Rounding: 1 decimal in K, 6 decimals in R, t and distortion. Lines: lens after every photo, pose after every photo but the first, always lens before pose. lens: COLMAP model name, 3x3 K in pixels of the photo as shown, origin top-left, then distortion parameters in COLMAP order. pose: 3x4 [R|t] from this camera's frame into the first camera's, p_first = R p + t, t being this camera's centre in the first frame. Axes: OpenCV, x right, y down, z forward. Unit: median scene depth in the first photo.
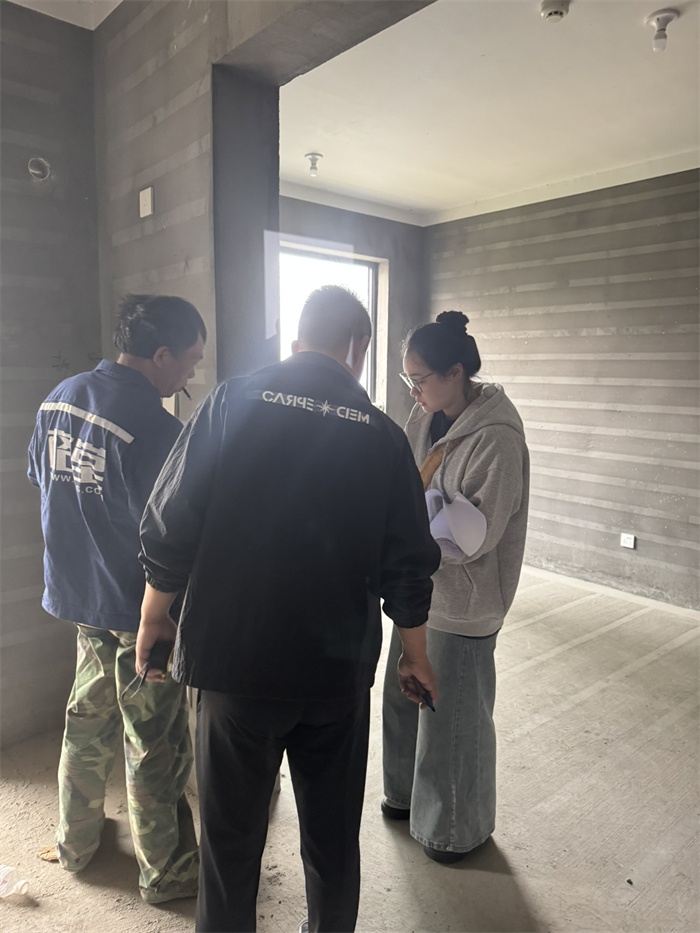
lens RADIAL K [[647.4, 0, 344.5], [0, 647.4, 470.5], [0, 0, 1]] dist [0.000685, -0.019660]
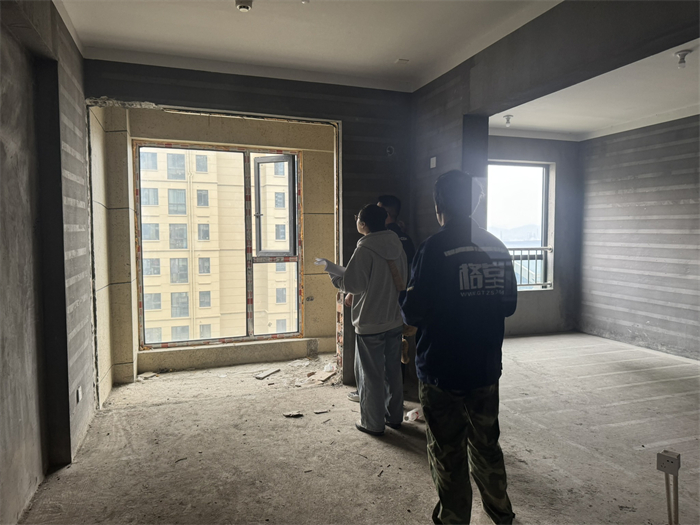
lens RADIAL K [[485.7, 0, 344.8], [0, 485.7, 259.5], [0, 0, 1]] dist [0.000685, -0.019660]
pose [[0.926922, 0.005769, -0.375209, 0.041395], [-0.041958, 0.995205, -0.088351, 0.071313], [0.372900, 0.097638, 0.922720, -0.411312]]
